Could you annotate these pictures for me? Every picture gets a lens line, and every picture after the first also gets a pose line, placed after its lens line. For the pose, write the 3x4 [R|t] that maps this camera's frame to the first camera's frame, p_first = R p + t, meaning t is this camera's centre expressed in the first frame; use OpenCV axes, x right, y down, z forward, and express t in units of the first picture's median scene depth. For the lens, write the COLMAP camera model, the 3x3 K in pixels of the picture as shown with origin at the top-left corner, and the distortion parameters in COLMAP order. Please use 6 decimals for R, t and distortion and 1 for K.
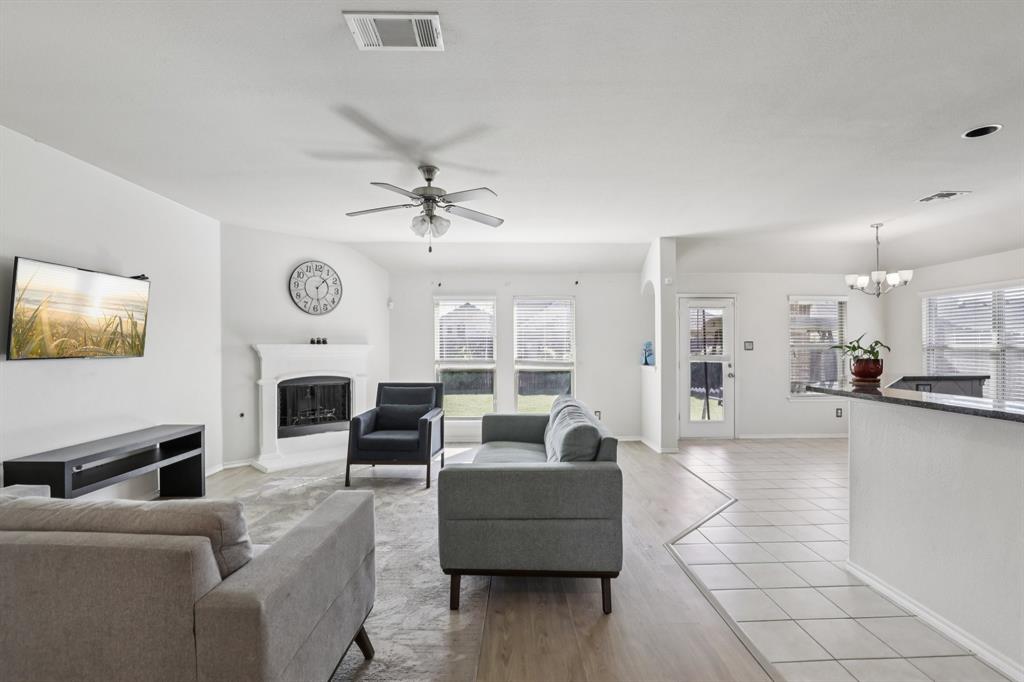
lens RADIAL K [[469.5, 0, 516.3], [0, 469.5, 344.0], [0, 0, 1]] dist [-0.032779, 0.005843]
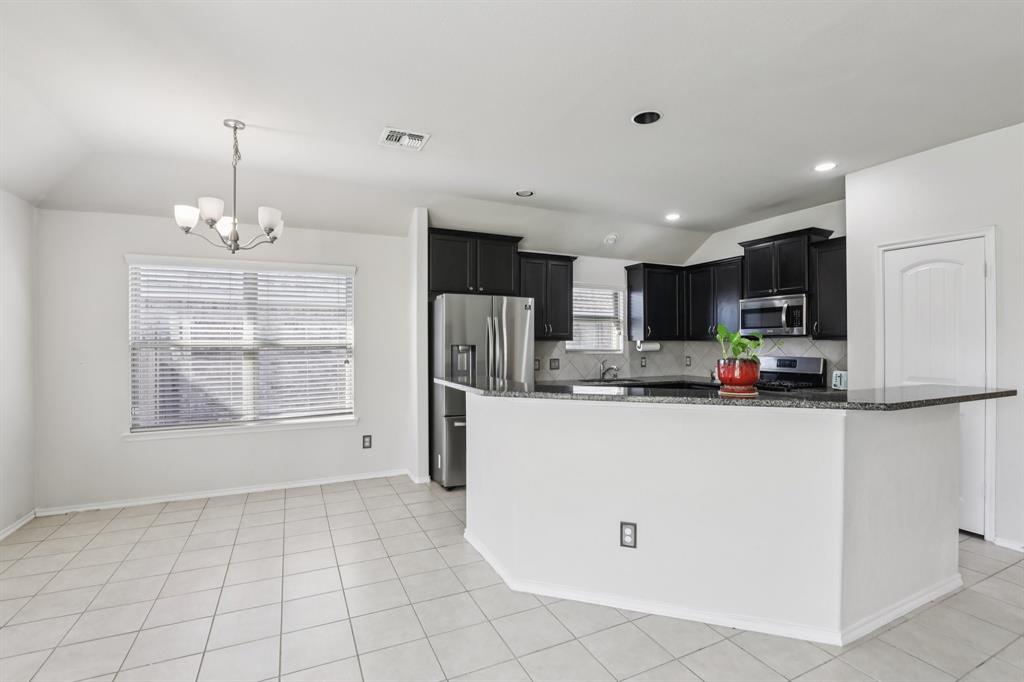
lens RADIAL K [[469.5, 0, 512.3], [0, 469.5, 342.5], [0, 0, 1]] dist [-0.032779, 0.005843]
pose [[-0.414040, 0.002420, 0.910255, 0.162908], [-0.005410, 0.999972, -0.005120, 0.007209], [-0.910242, -0.007045, -0.414016, 1.088051]]
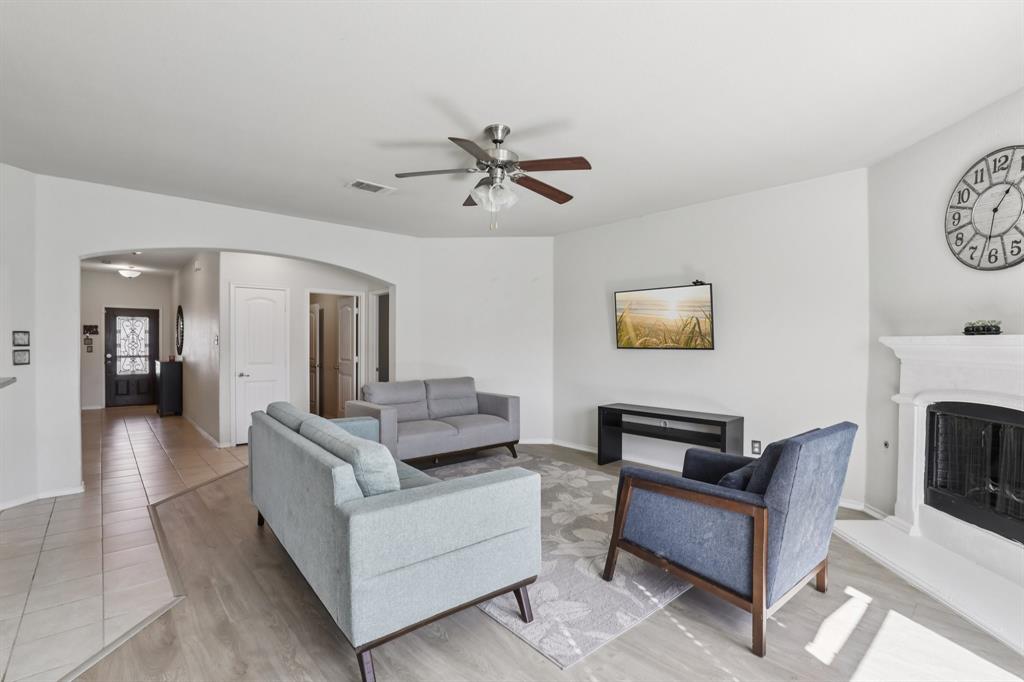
lens RADIAL K [[469.5, 0, 520.1], [0, 469.5, 343.4], [0, 0, 1]] dist [-0.032779, 0.005843]
pose [[-0.763116, -0.001337, -0.646260, 0.263108], [0.003900, 0.999970, -0.006674, 0.012383], [0.646250, -0.007613, -0.763088, 1.337184]]
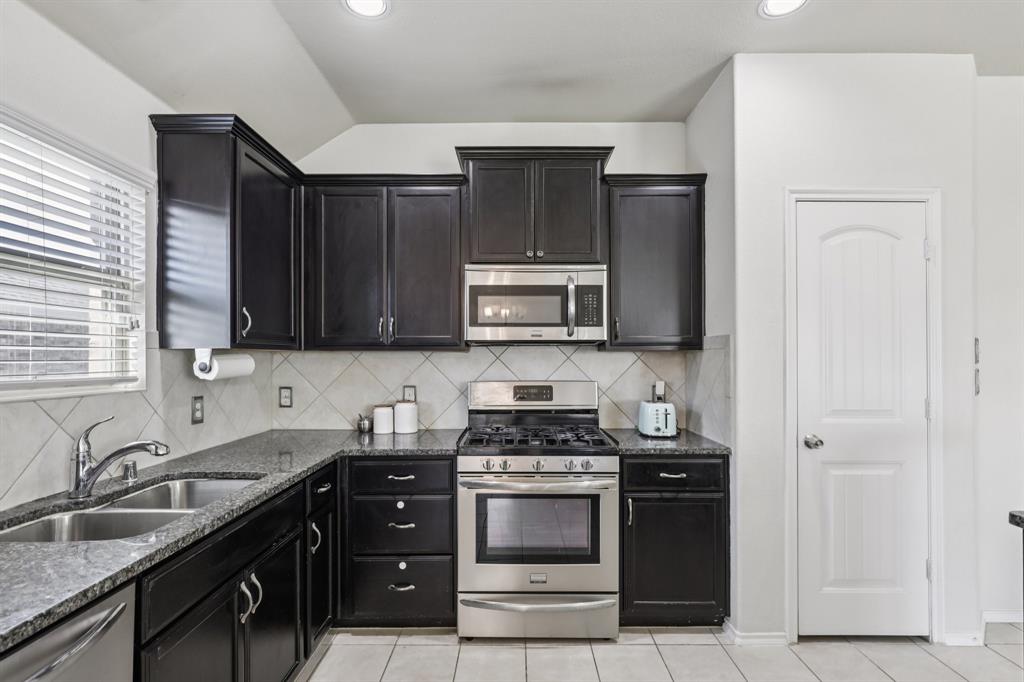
lens RADIAL K [[501.1, 0, 514.1], [0, 501.1, 351.2], [0, 0, 1]] dist [-0.003193, -0.000237]
pose [[-0.999852, 0.001658, 0.017126, 0.904097], [0.001361, 0.999849, -0.017336, 0.004378], [-0.017152, -0.017310, -0.999703, 0.689434]]
